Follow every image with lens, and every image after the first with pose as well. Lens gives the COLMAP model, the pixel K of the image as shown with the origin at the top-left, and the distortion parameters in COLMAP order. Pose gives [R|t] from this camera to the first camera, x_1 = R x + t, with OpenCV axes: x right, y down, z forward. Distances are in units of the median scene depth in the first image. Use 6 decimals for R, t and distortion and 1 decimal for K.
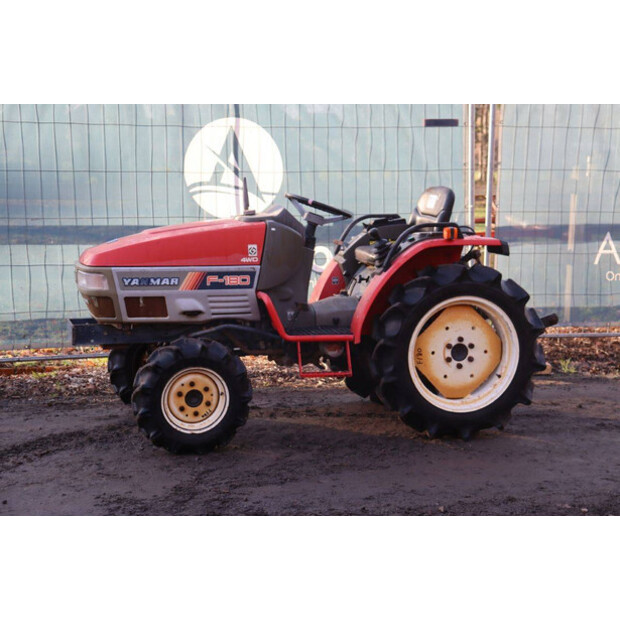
lens RADIAL K [[1244.8, 0, 310.0], [0, 1244.8, 310.0], [0, 0, 1]] dist [0.302498, 0.039803]
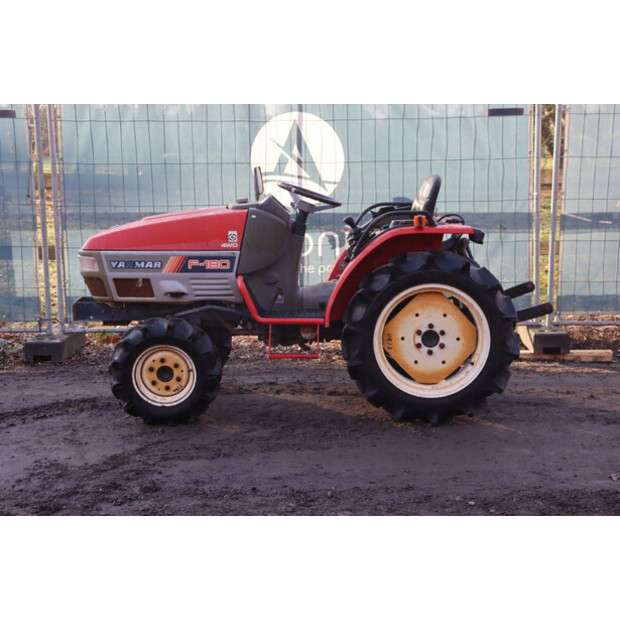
lens RADIAL K [[1106.5, 0, 310.0], [0, 1106.5, 310.0], [0, 0, 1]] dist [0.183776, 0.058061]
pose [[0.963513, 0.026265, -0.266370, 0.269692], [-0.020625, 0.999500, 0.023951, -0.009268], [0.266866, -0.017583, 0.963573, 0.108601]]
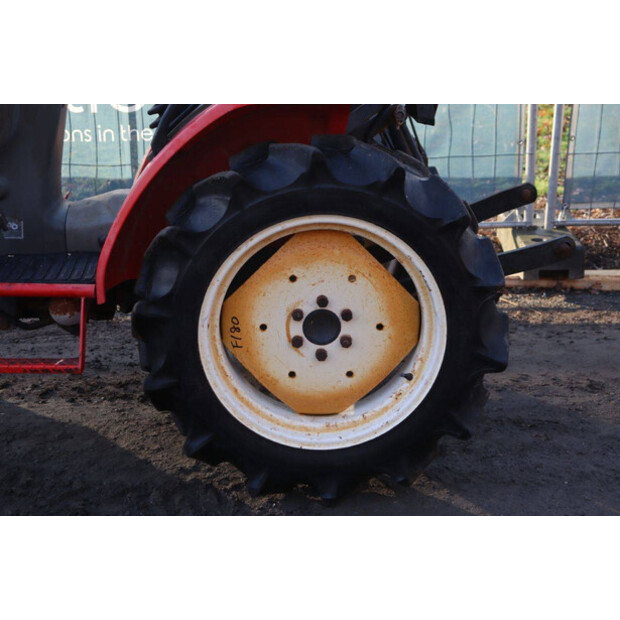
lens RADIAL K [[1171.5, 0, 310.0], [0, 1171.5, 310.0], [0, 0, 1]] dist [0.278569, -0.012688]
pose [[0.972835, 0.059635, -0.223688, 0.219731], [-0.018552, 0.983226, 0.181444, -0.055443], [0.230756, -0.172366, 0.957623, 0.579339]]
